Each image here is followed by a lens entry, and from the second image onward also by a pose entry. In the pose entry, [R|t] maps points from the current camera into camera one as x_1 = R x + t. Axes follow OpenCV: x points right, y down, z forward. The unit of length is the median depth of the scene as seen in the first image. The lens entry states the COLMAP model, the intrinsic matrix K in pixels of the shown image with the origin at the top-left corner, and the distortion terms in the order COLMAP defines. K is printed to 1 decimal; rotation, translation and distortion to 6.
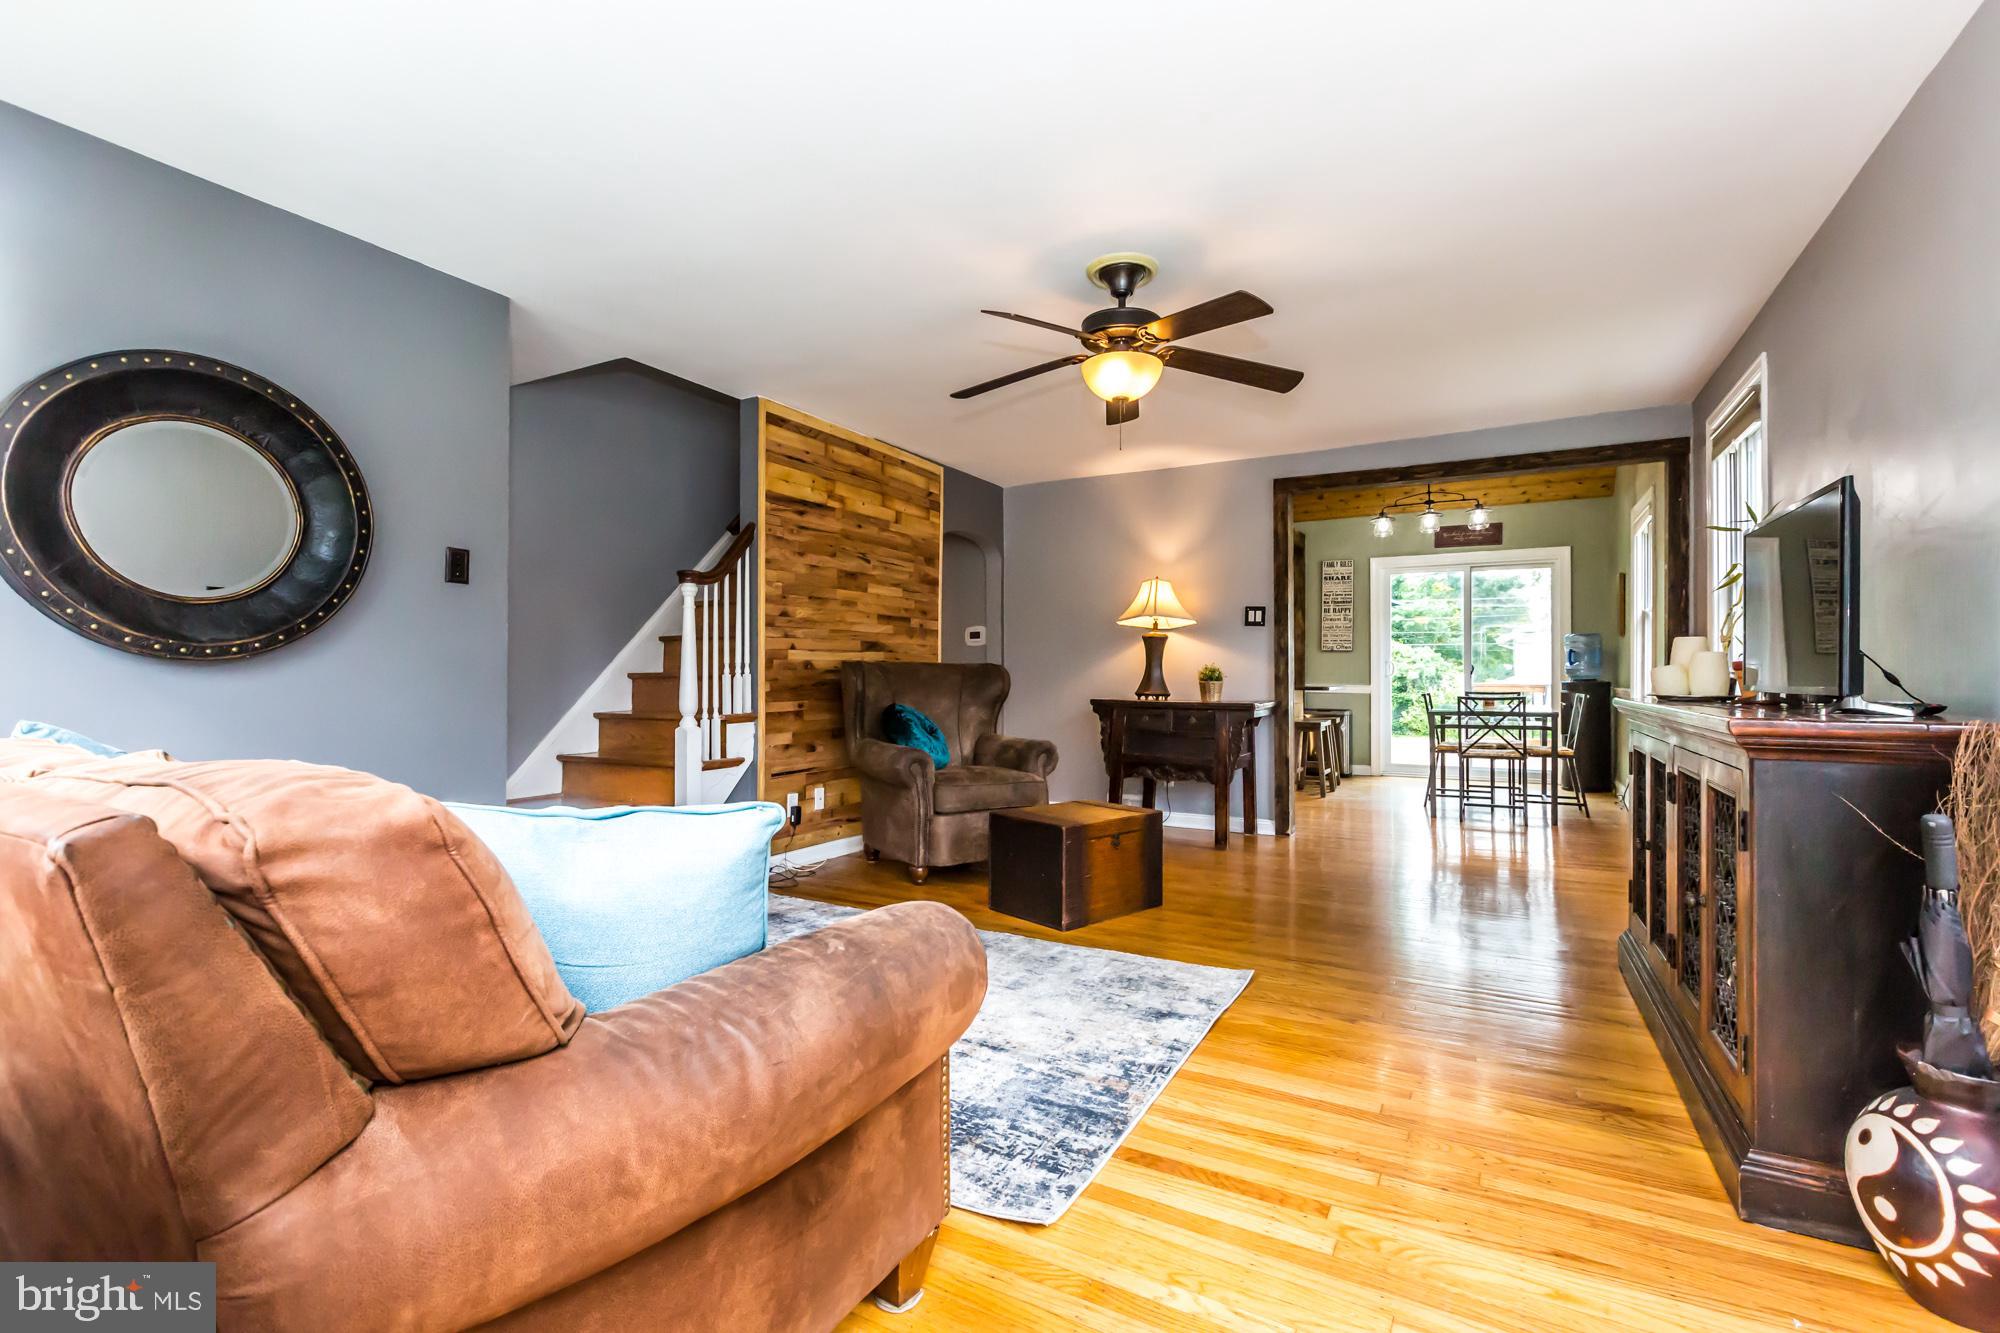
lens RADIAL K [[905.7, 0, 997.2], [0, 905.7, 671.2], [0, 0, 1]] dist [0.000534, -0.000352]
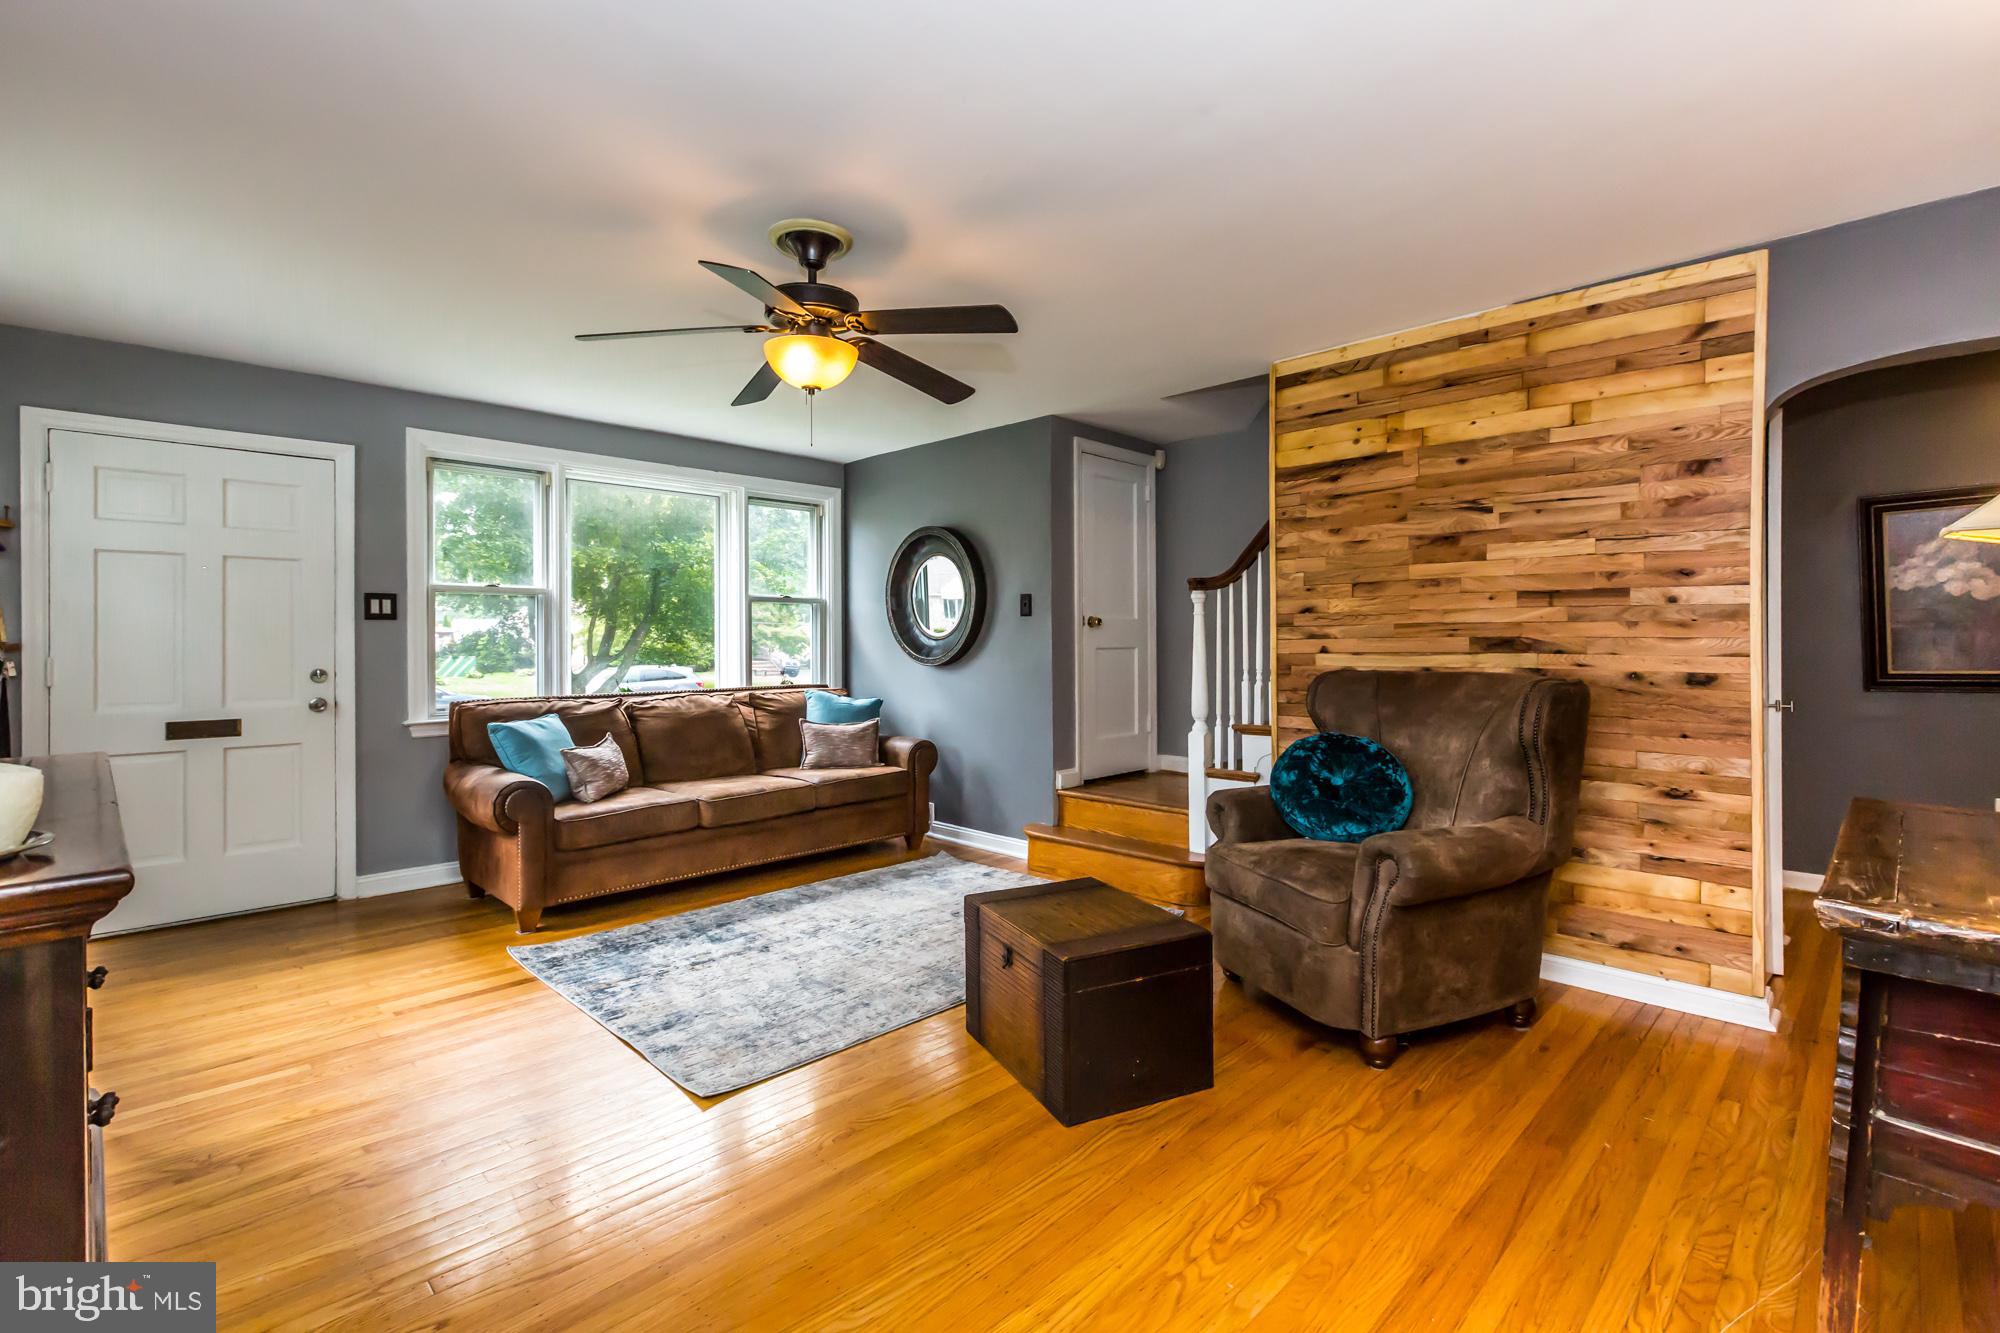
lens RADIAL K [[905.7, 0, 1007.2], [0, 905.7, 639.7], [0, 0, 1]] dist [0.000534, -0.000352]
pose [[-0.281325, 0.001319, -0.959612, 0.594727], [0.010020, 0.999949, -0.001563, -0.035924], [0.959560, -0.010055, -0.281324, 0.917583]]
